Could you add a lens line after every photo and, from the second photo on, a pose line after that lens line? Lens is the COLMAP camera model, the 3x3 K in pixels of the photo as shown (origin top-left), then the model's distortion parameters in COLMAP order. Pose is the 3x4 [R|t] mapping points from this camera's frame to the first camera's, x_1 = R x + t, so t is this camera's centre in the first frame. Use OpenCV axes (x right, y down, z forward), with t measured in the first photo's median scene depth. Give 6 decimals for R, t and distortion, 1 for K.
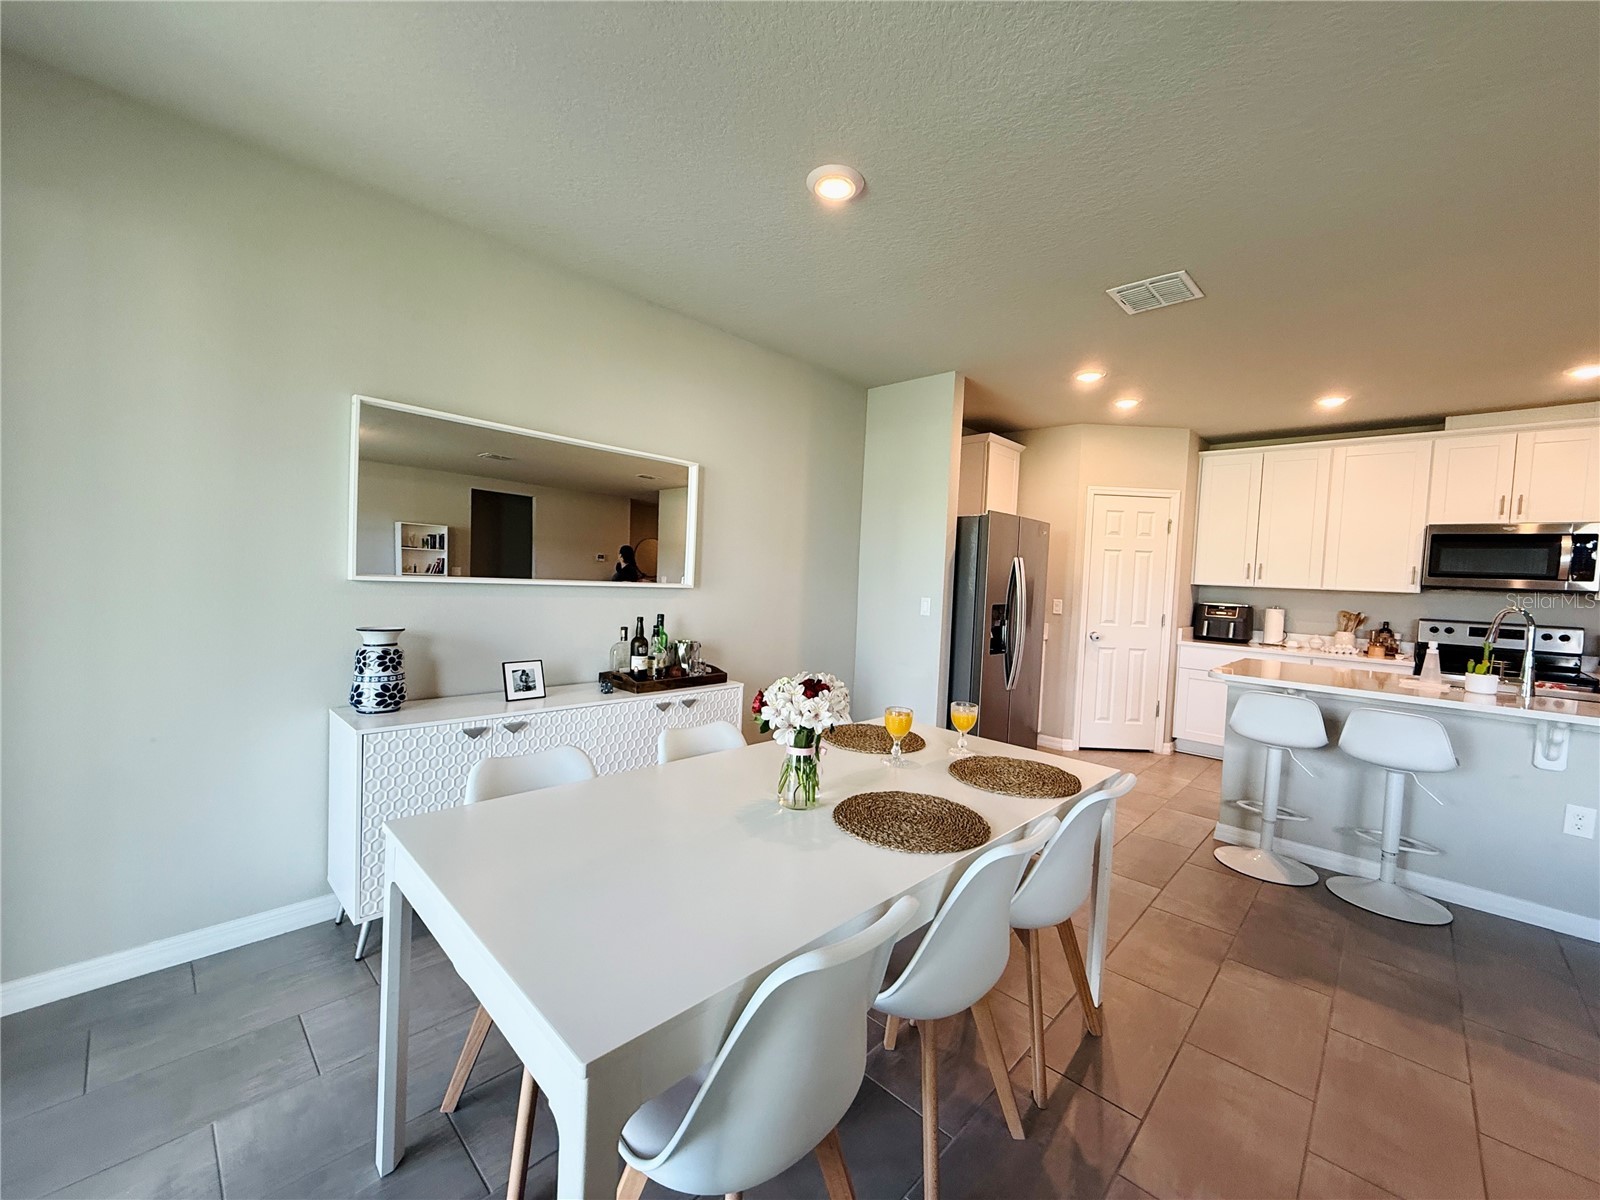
lens RADIAL K [[638.2, 0, 800.0], [0, 638.2, 600.0], [0, 0, 1]] dist [0.001354, 0.000113]
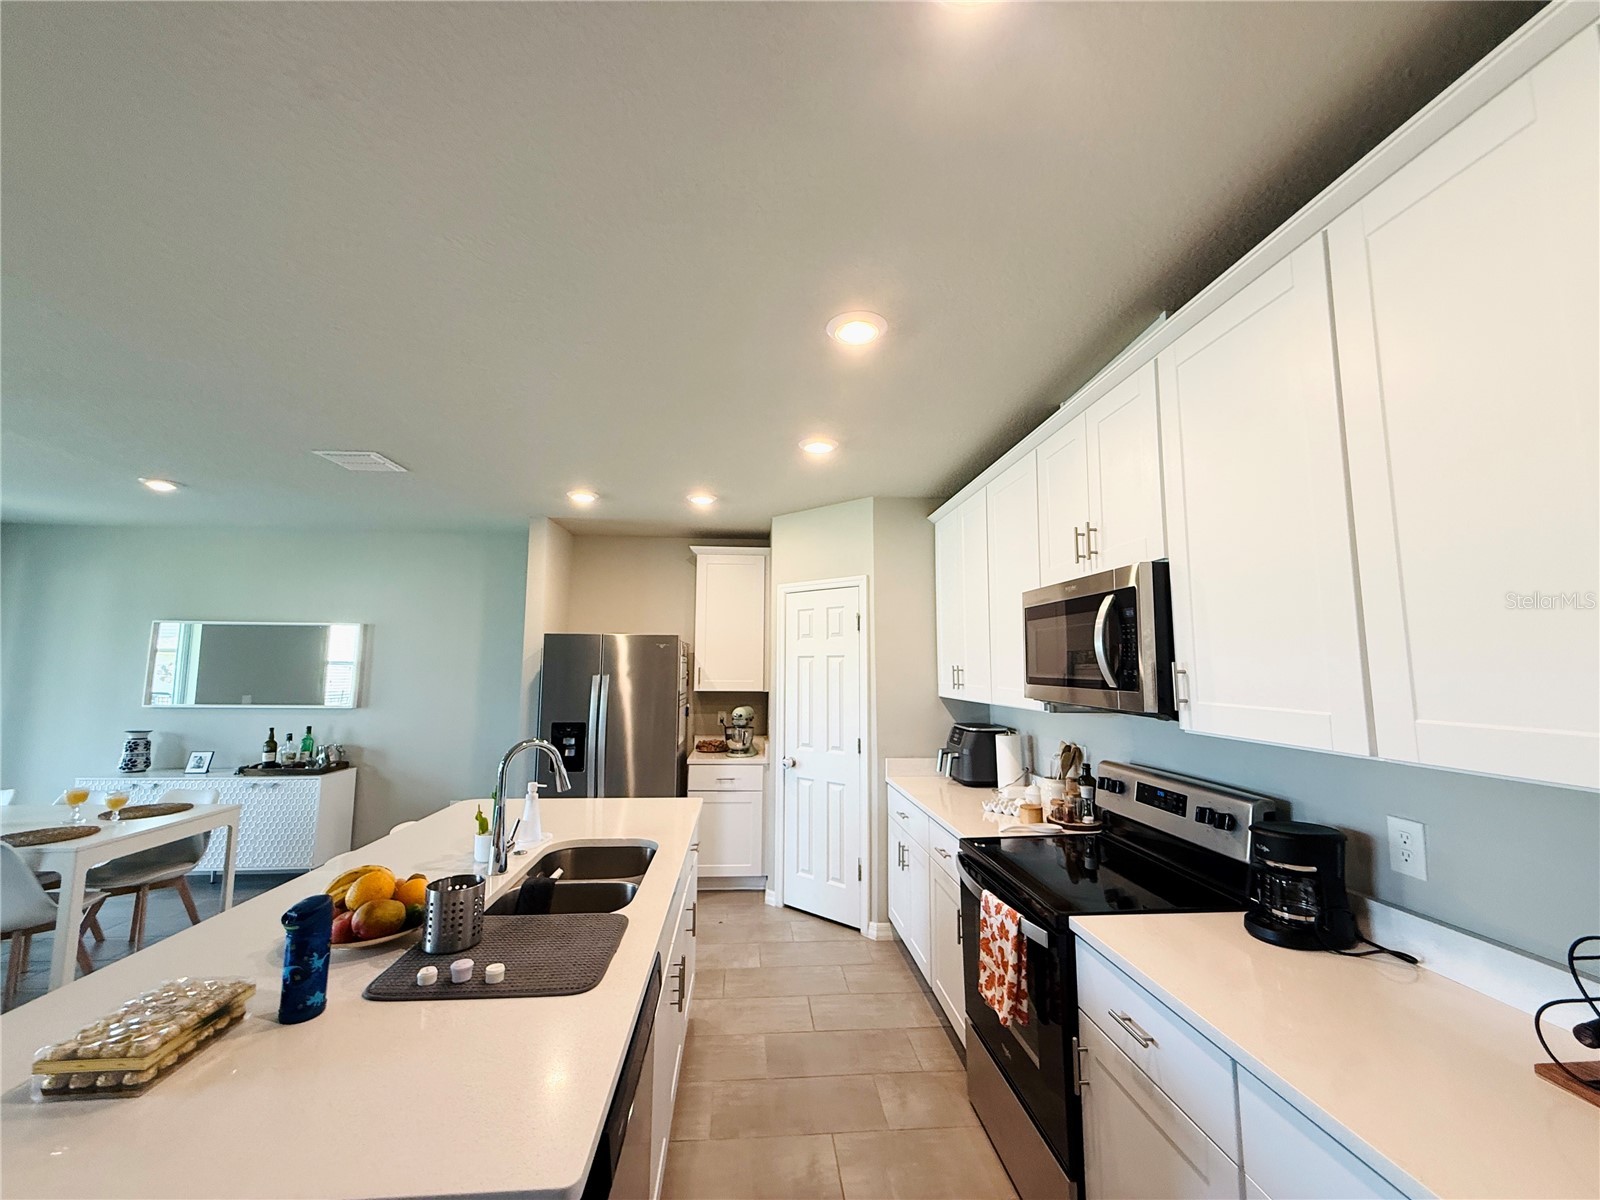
lens RADIAL K [[638.2, 0, 800.0], [0, 638.2, 600.0], [0, 0, 1]] dist [0.001354, 0.000113]
pose [[0.741059, -0.109244, -0.662494, 1.111894], [0.000408, 0.986748, -0.162257, -0.017819], [0.671440, 0.119972, 0.731283, 0.408699]]
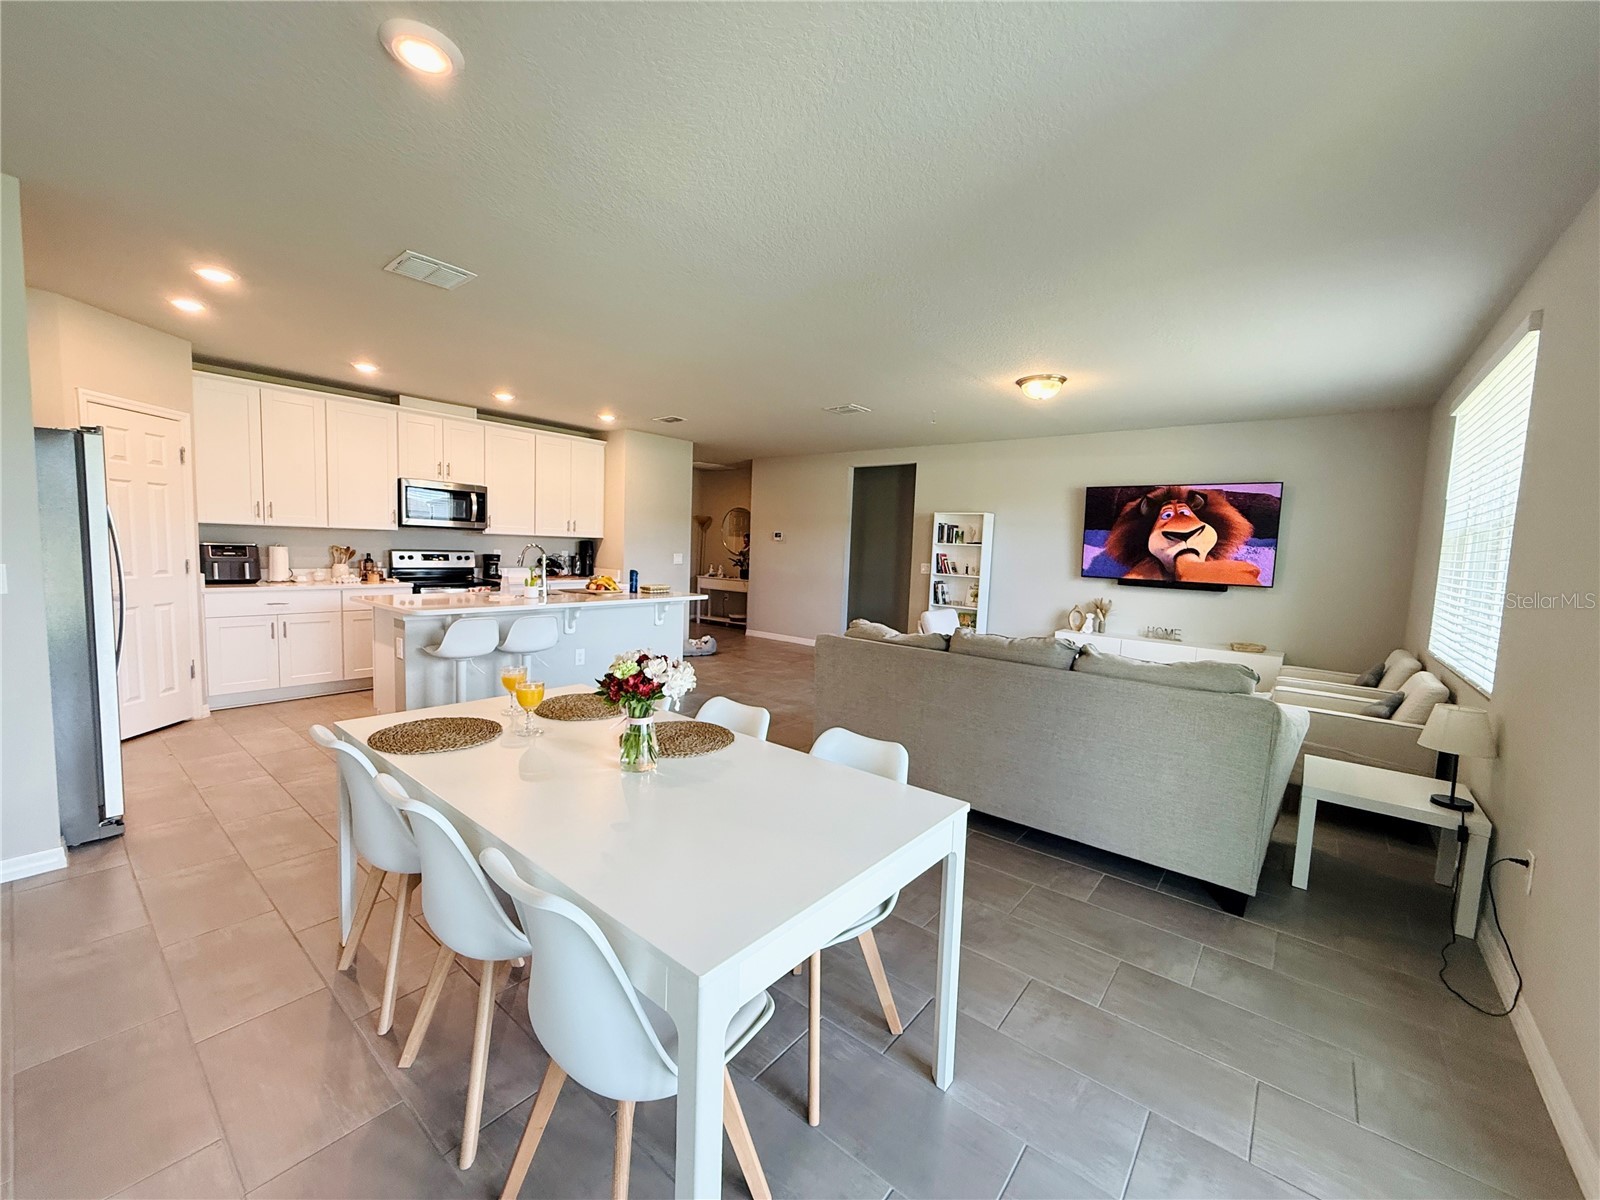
lens RADIAL K [[638.2, 0, 800.0], [0, 638.2, 600.0], [0, 0, 1]] dist [0.001354, 0.000113]
pose [[-0.088518, -0.135067, 0.986875, -0.378982], [-0.003278, 0.990798, 0.135310, -0.045214], [-0.996069, 0.008743, -0.088146, 0.277481]]
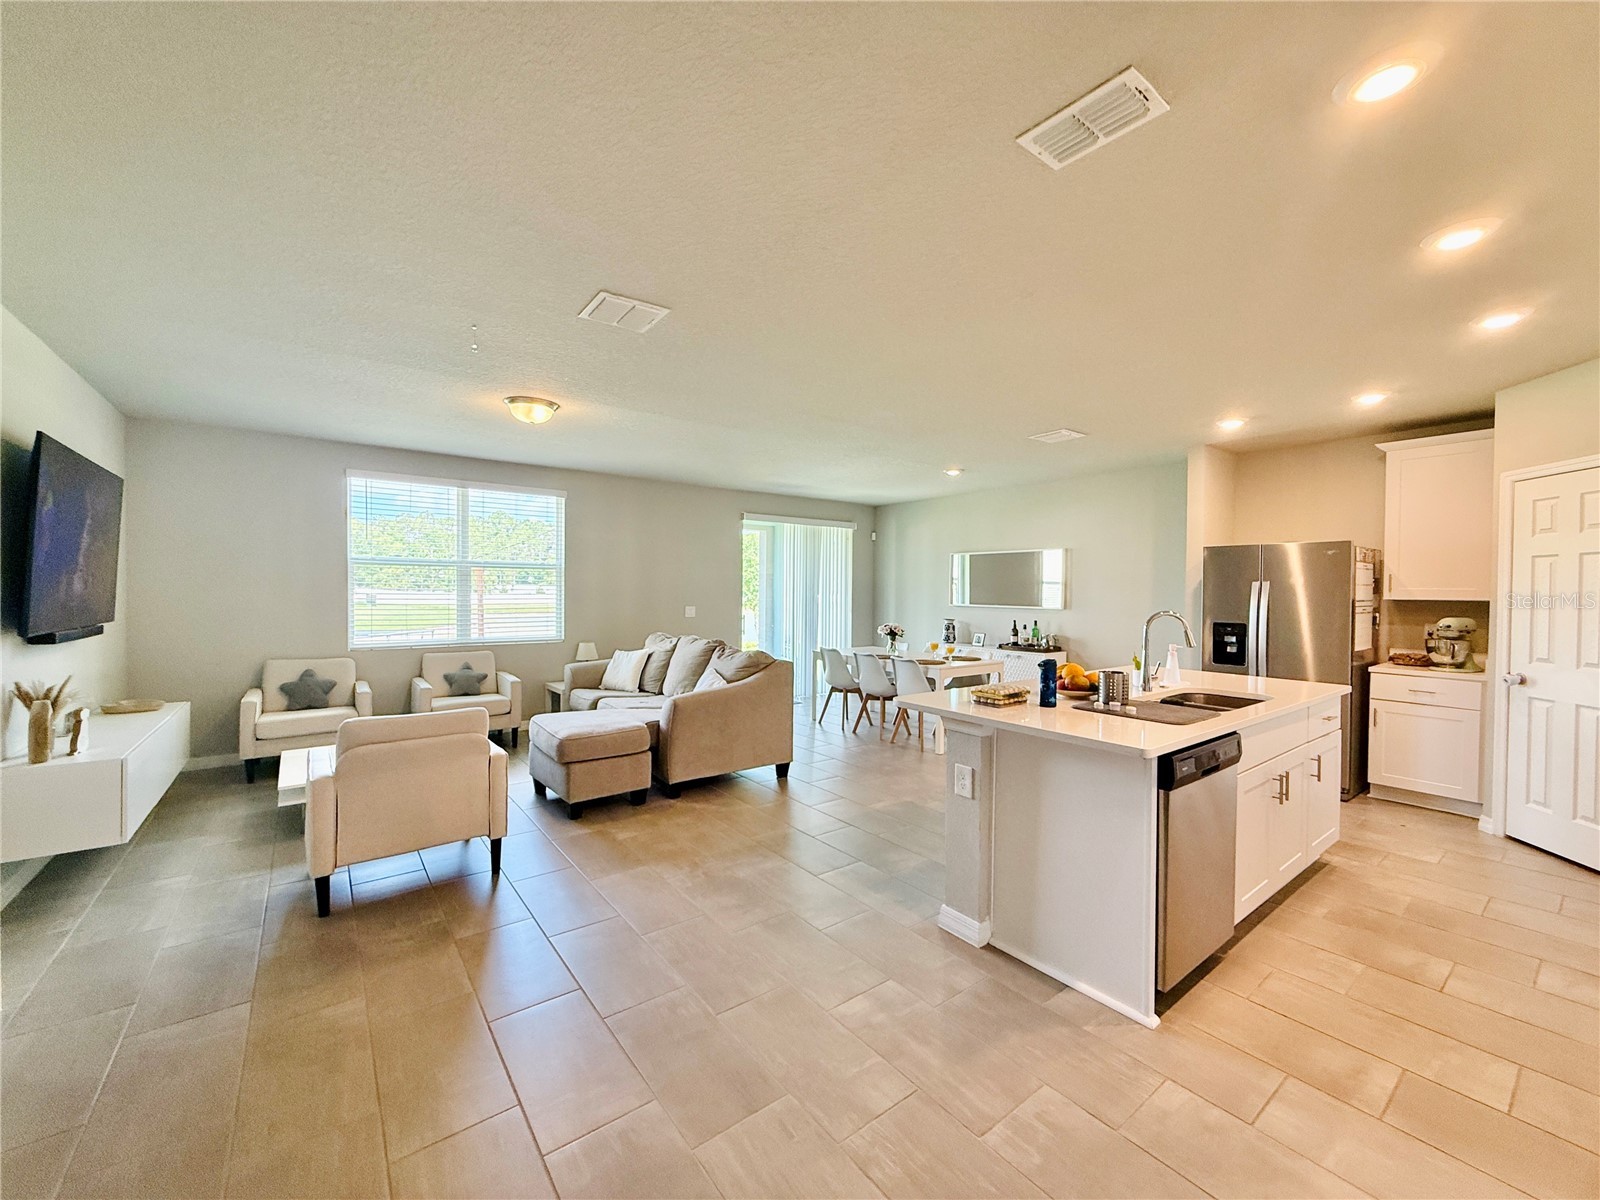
lens RADIAL K [[638.2, 0, 800.0], [0, 638.2, 600.0], [0, 0, 1]] dist [0.001354, 0.000113]
pose [[-0.159365, -0.028923, -0.986796, 1.379400], [-0.050655, 0.998494, -0.021085, 0.025793], [0.985919, 0.046626, -0.160591, 0.350242]]
